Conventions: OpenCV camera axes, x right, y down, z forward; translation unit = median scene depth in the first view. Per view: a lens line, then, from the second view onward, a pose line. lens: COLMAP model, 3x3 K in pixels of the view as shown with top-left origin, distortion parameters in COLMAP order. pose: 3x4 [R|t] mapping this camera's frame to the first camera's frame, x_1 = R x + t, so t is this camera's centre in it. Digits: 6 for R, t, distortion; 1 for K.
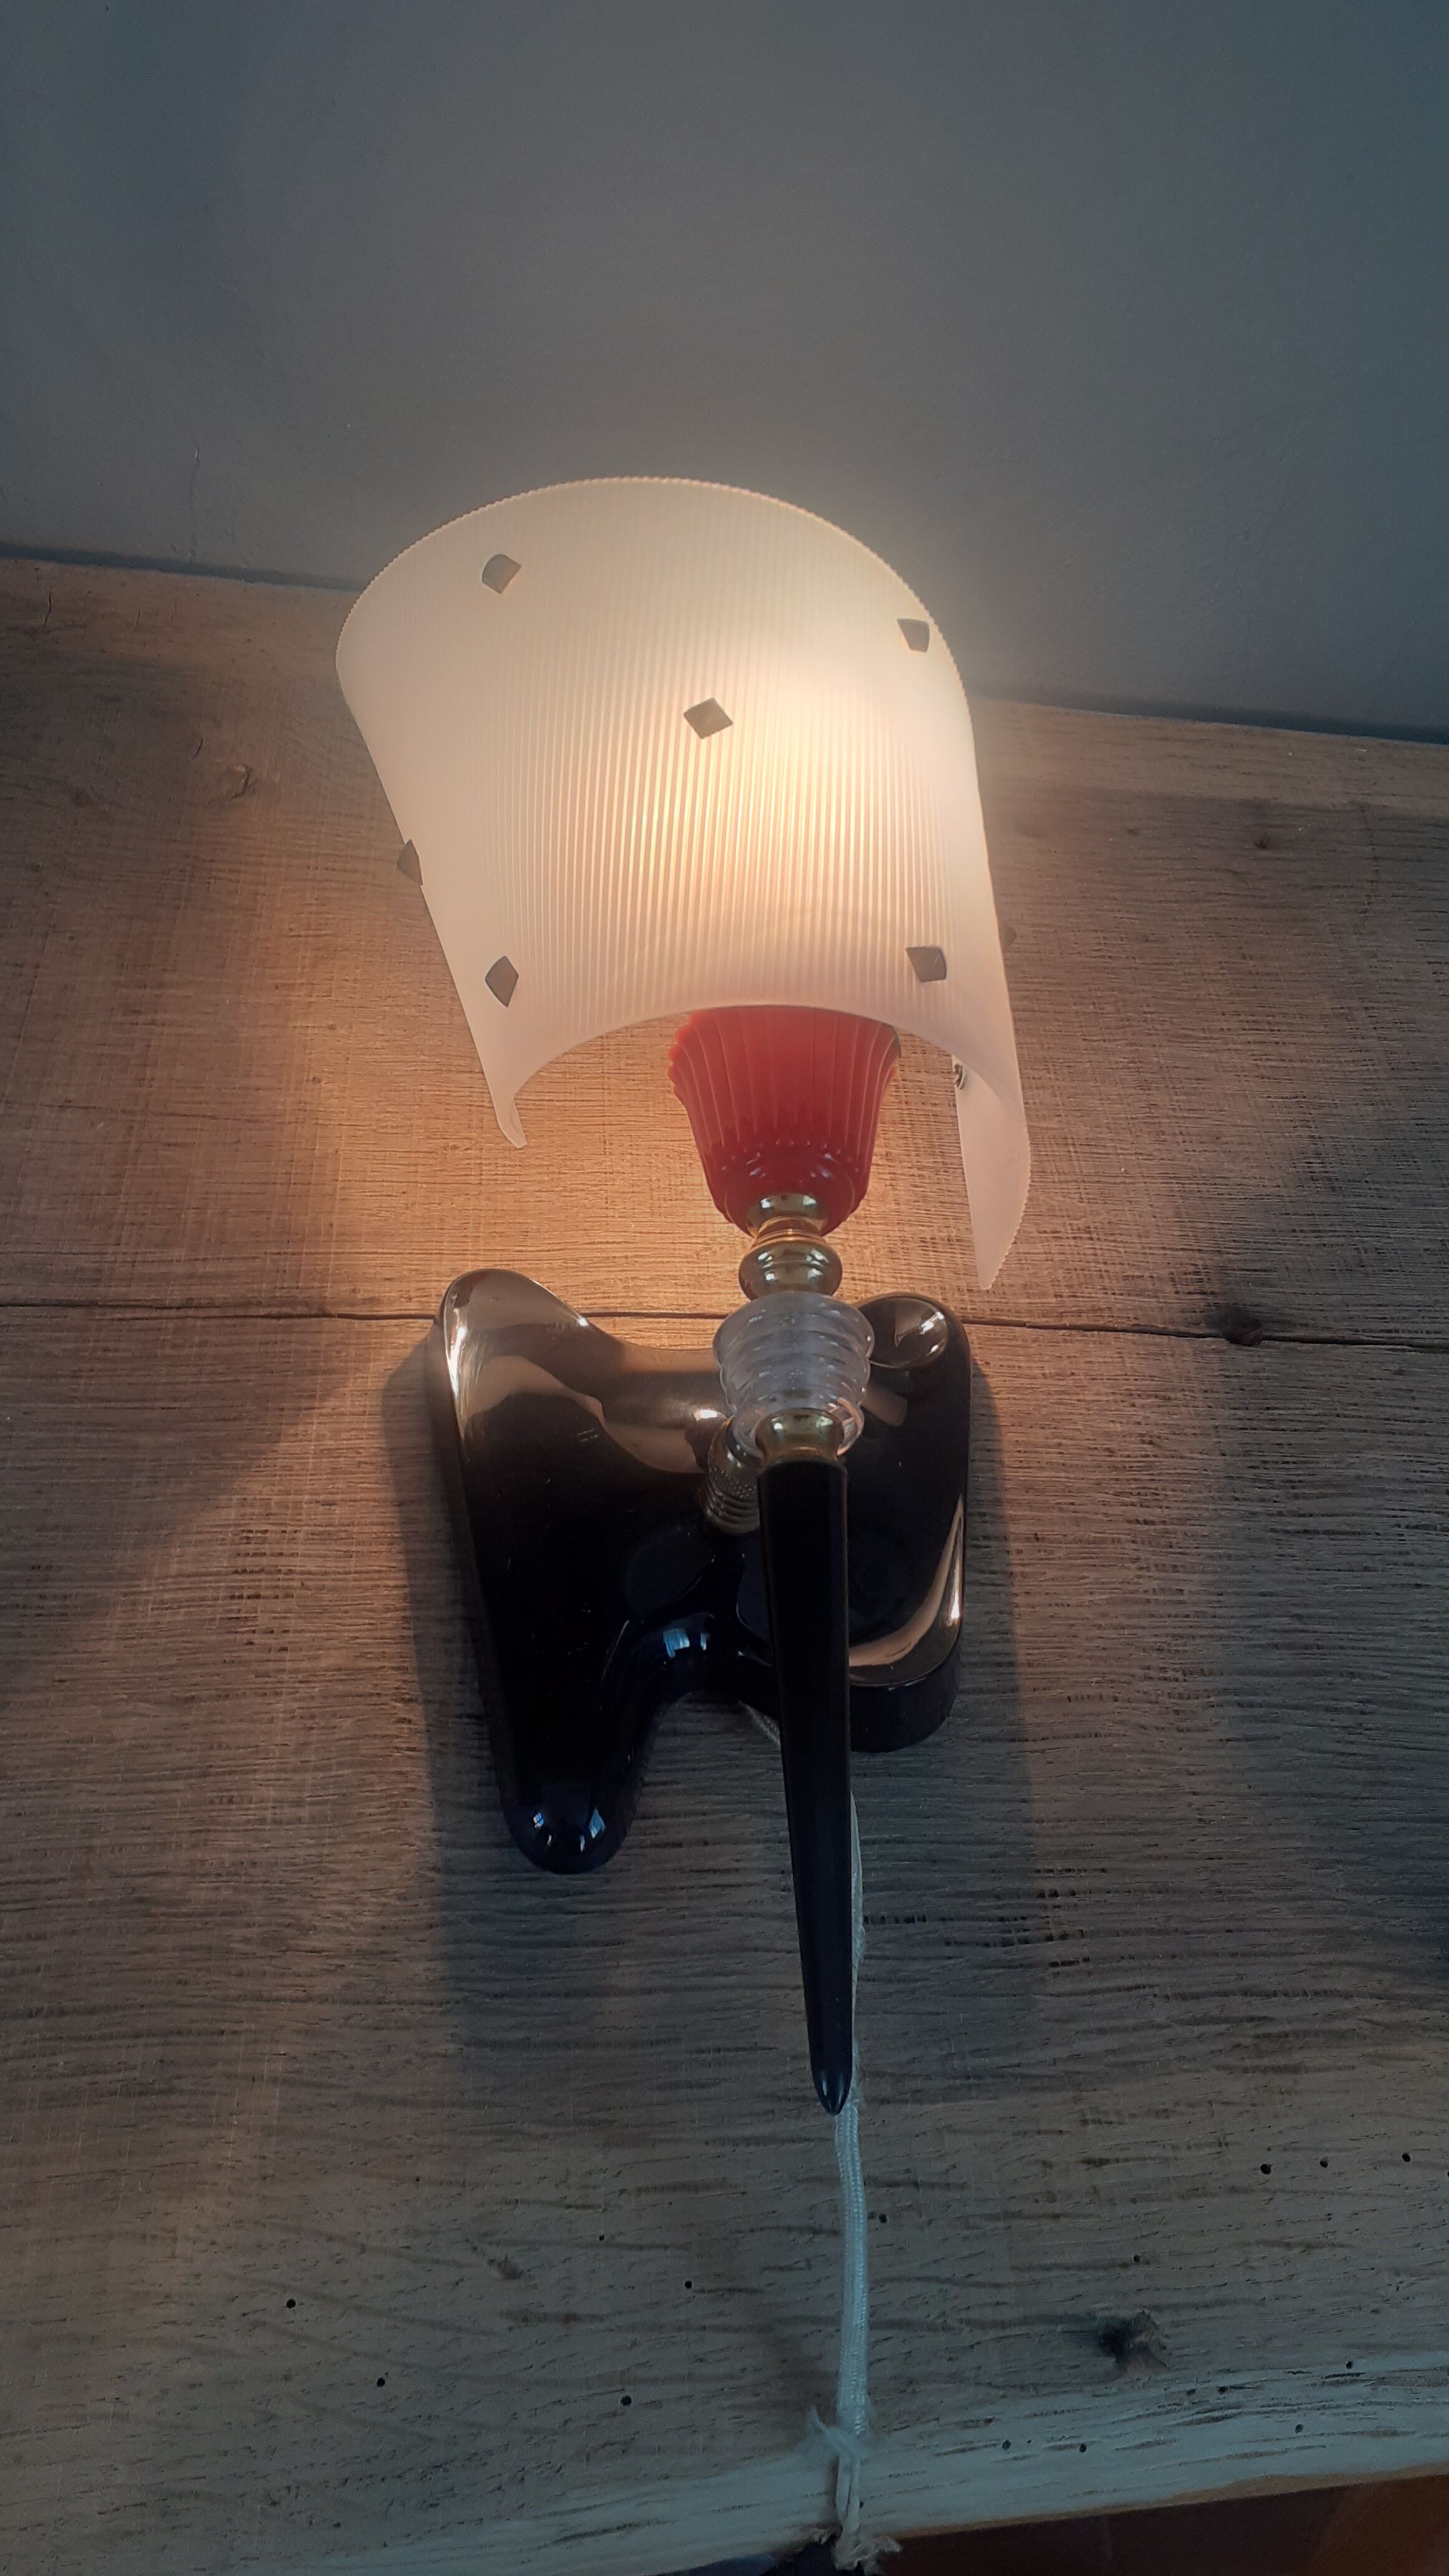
lens RADIAL K [[2113.5, 0, 698.4], [0, 2113.5, 1285.2], [0, 0, 1]] dist [0.054116, -0.138732]
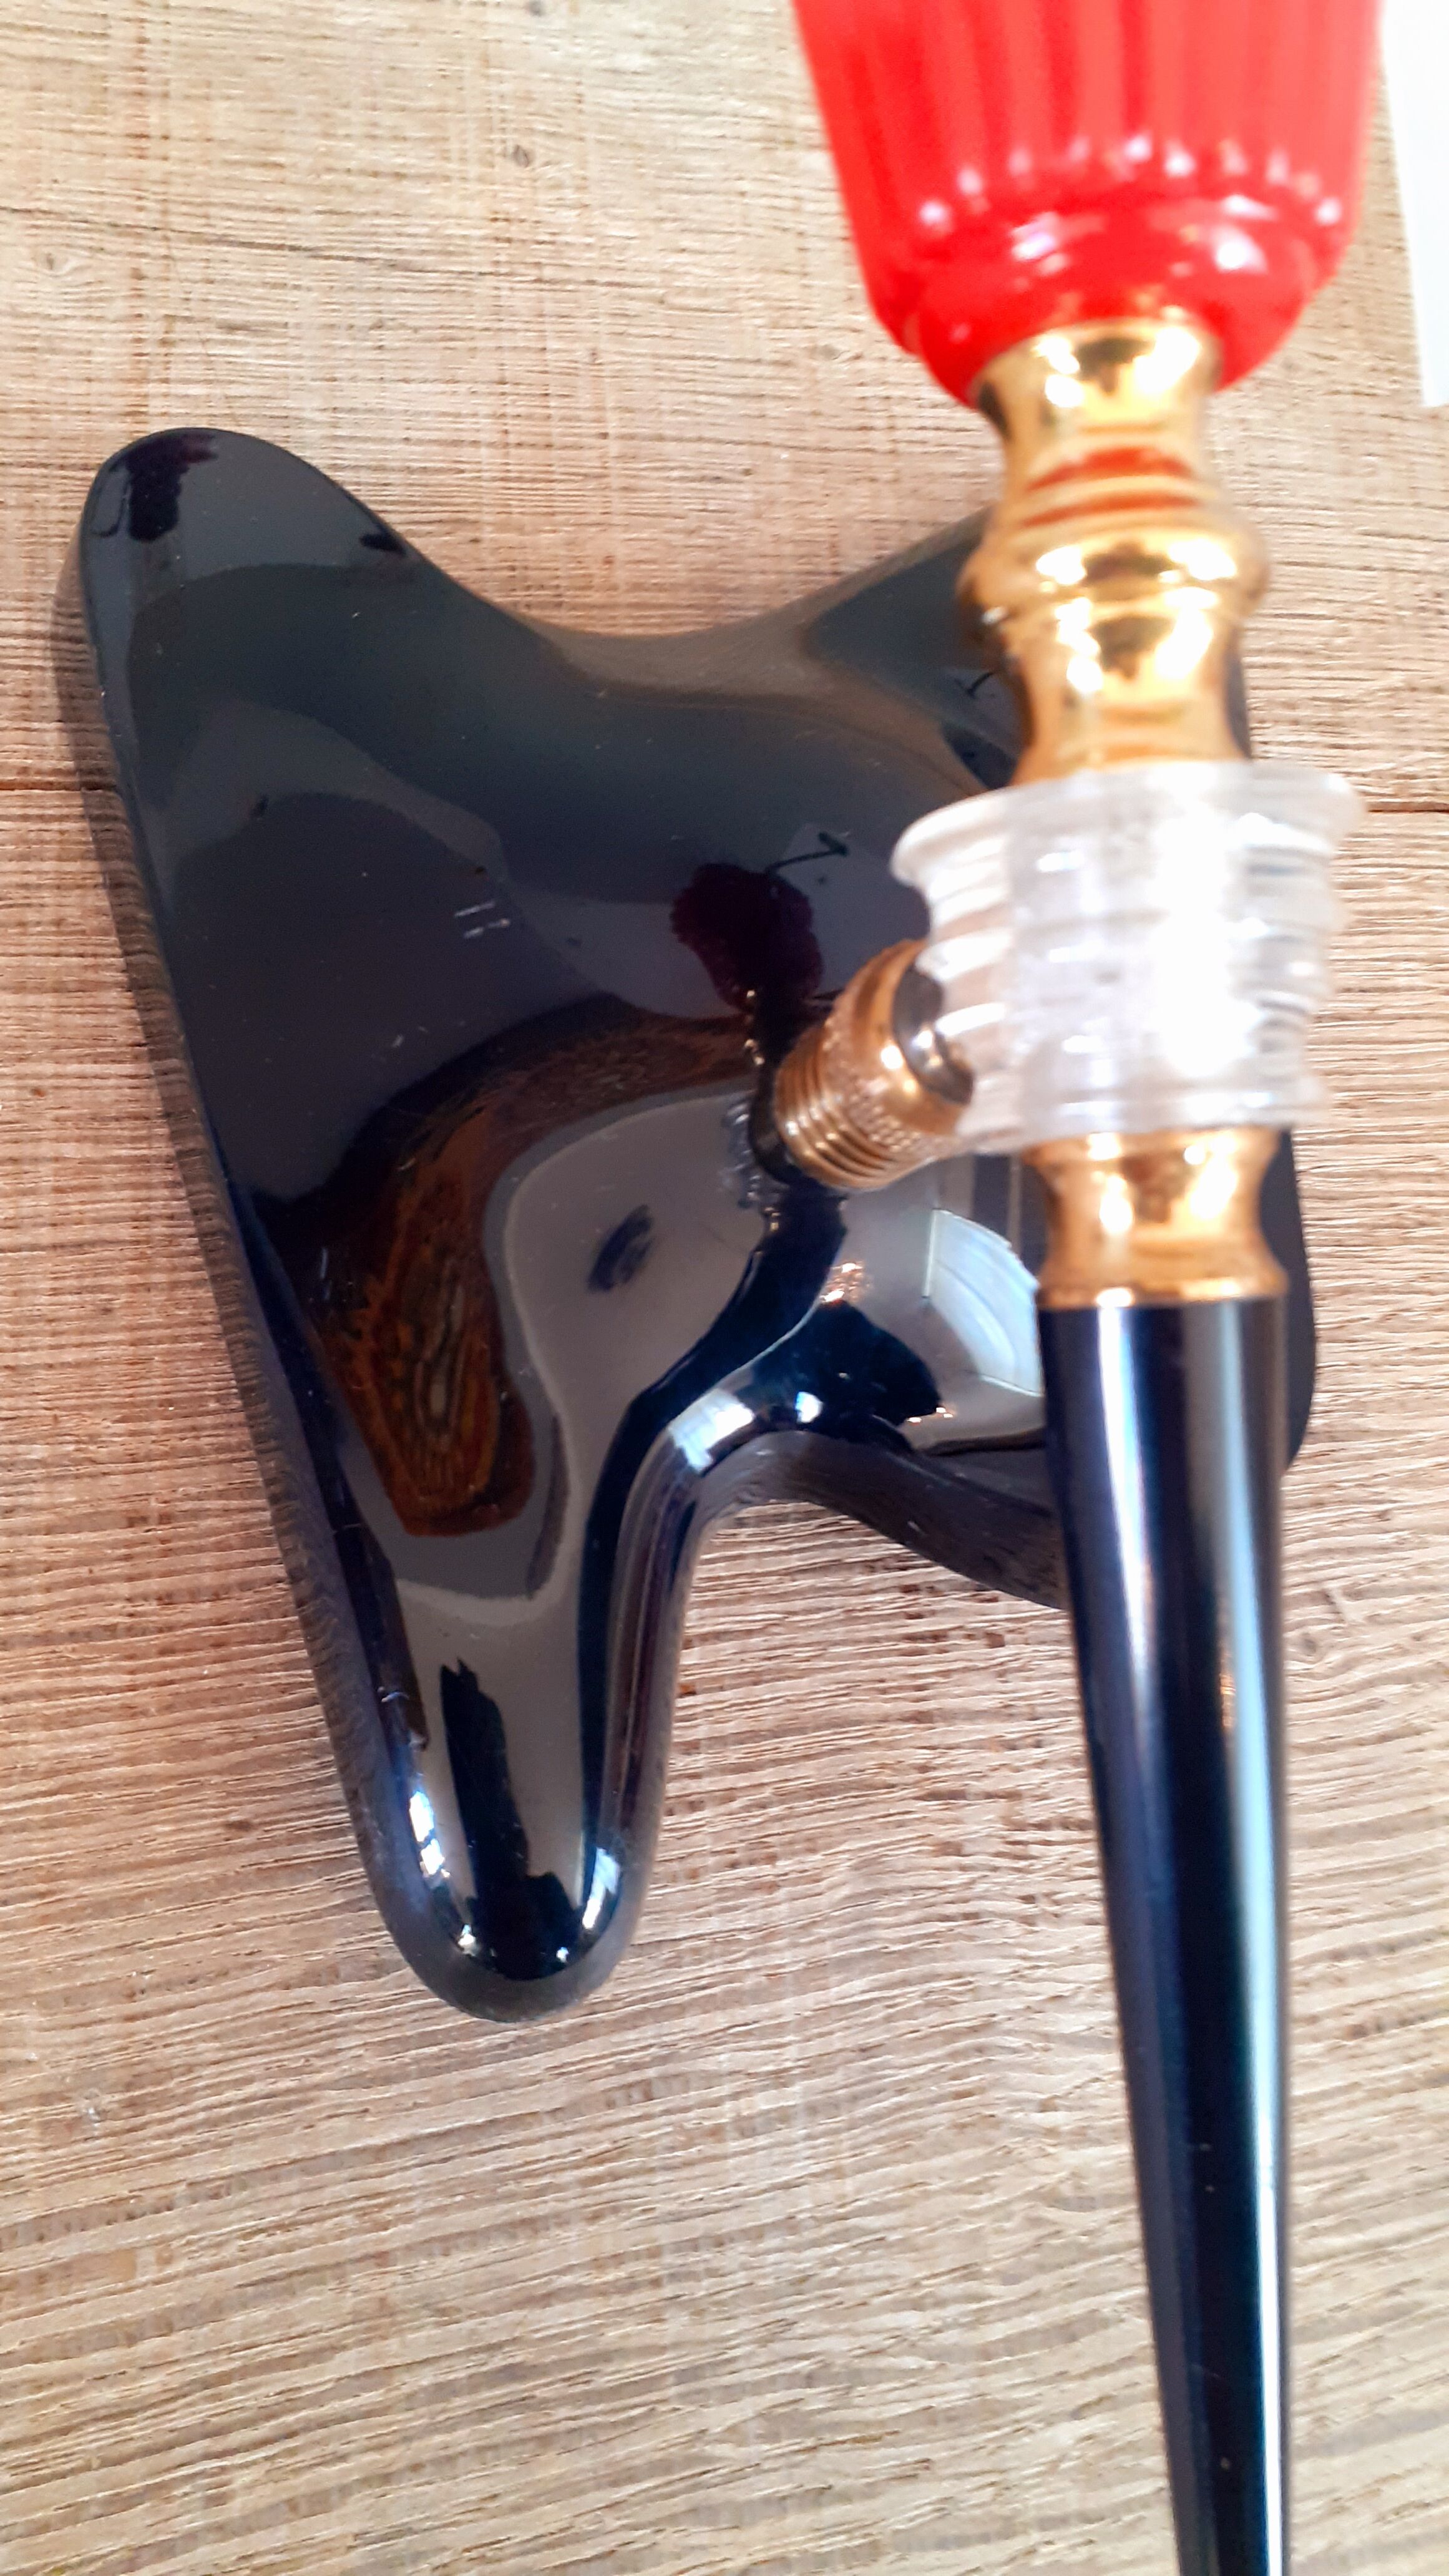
lens RADIAL K [[2113.5, 0, 643.1], [0, 2113.5, 1330.6], [0, 0, 1]] dist [0.054116, -0.138732]
pose [[0.992456, 0.015878, 0.121570, -0.282410], [-0.072437, 0.875944, 0.476943, -0.130107], [-0.098916, -0.482151, 0.870486, 0.674334]]
